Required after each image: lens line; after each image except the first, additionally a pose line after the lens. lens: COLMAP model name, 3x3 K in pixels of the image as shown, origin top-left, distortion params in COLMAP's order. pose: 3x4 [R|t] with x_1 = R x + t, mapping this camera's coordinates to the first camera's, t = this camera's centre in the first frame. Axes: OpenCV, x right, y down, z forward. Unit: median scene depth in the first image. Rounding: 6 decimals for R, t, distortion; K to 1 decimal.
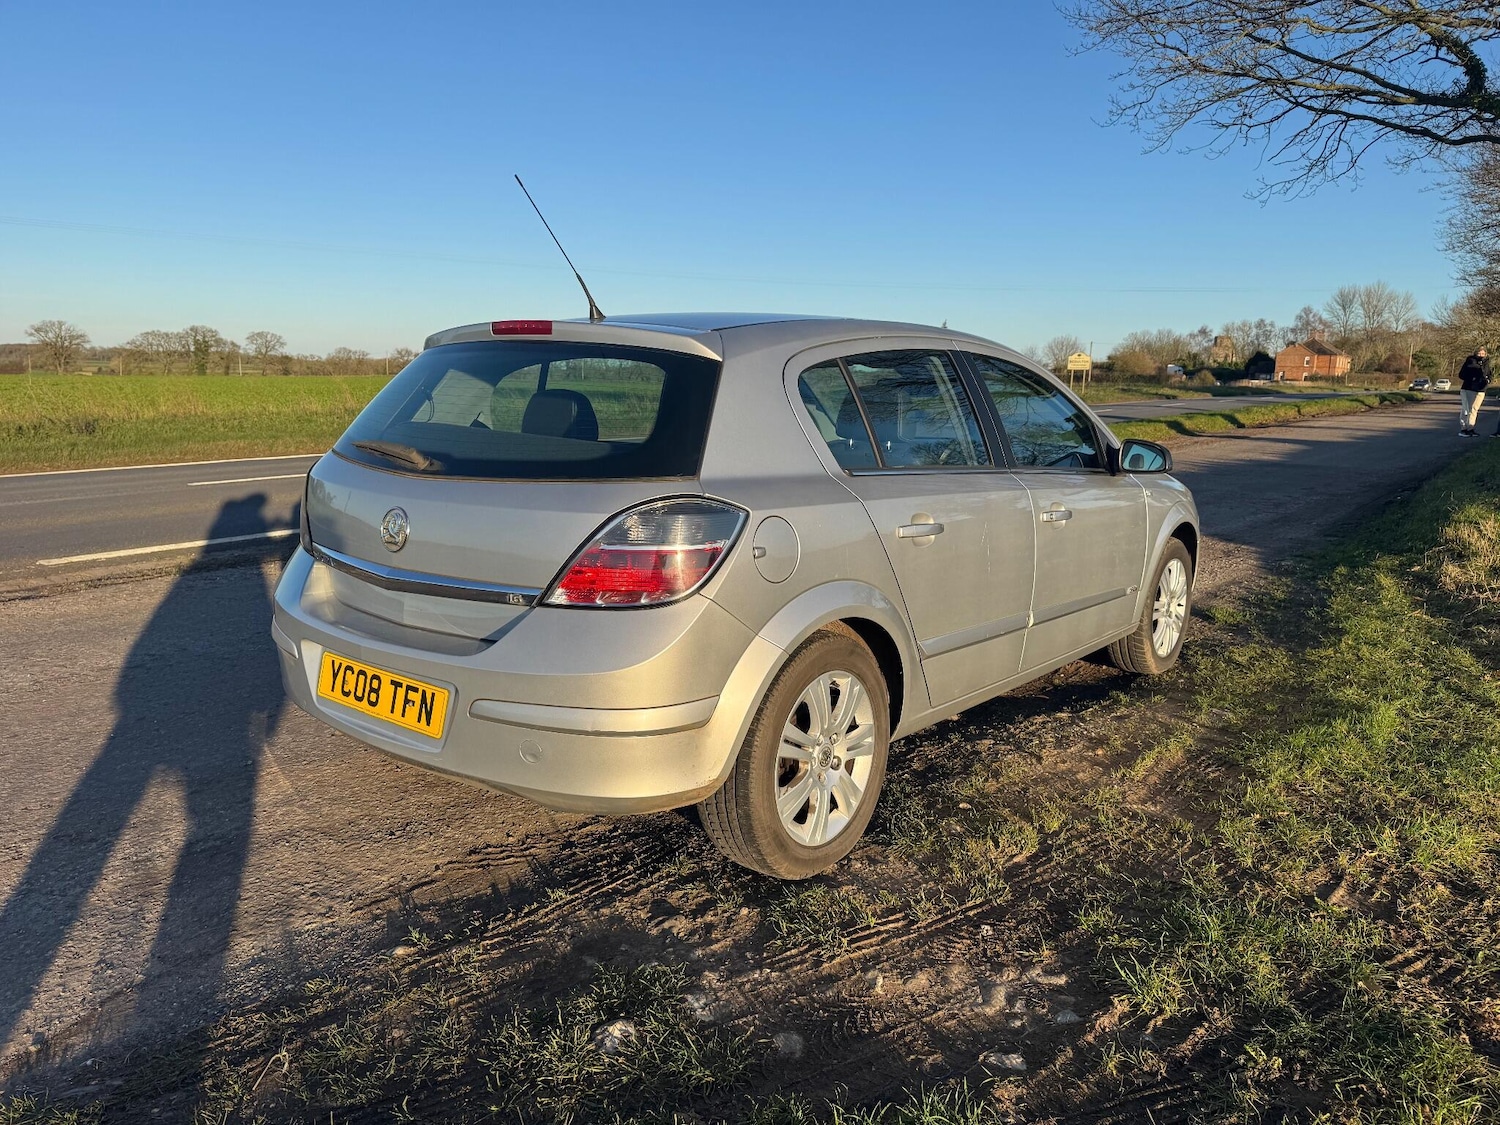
lens RADIAL K [[1037.0, 0, 761.6], [0, 1037.0, 566.4], [0, 0, 1]] dist [0.015013, -0.014474]
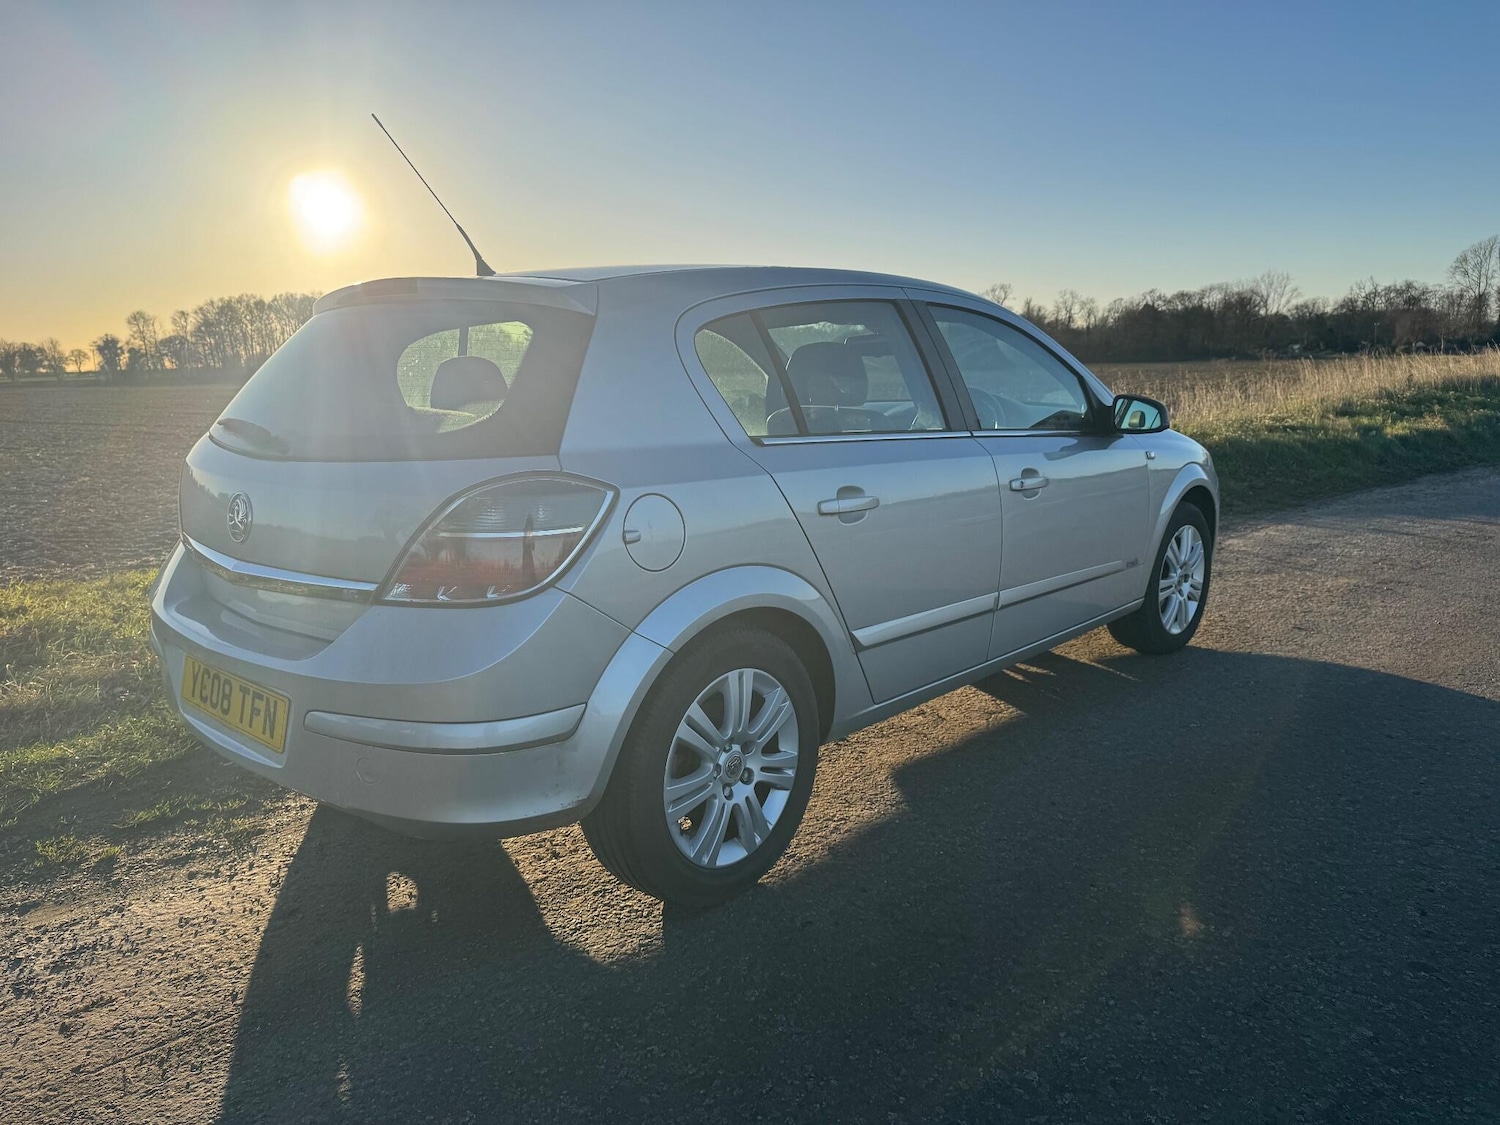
lens RADIAL K [[1041.5, 0, 748.8], [0, 1041.5, 554.1], [0, 0, 1]] dist [0.012673, -0.014998]
pose [[0.997278, -0.016957, -0.071763, 0.142452], [0.018126, 0.999713, 0.015674, -0.010147], [0.071476, -0.016932, 0.997299, 0.128428]]
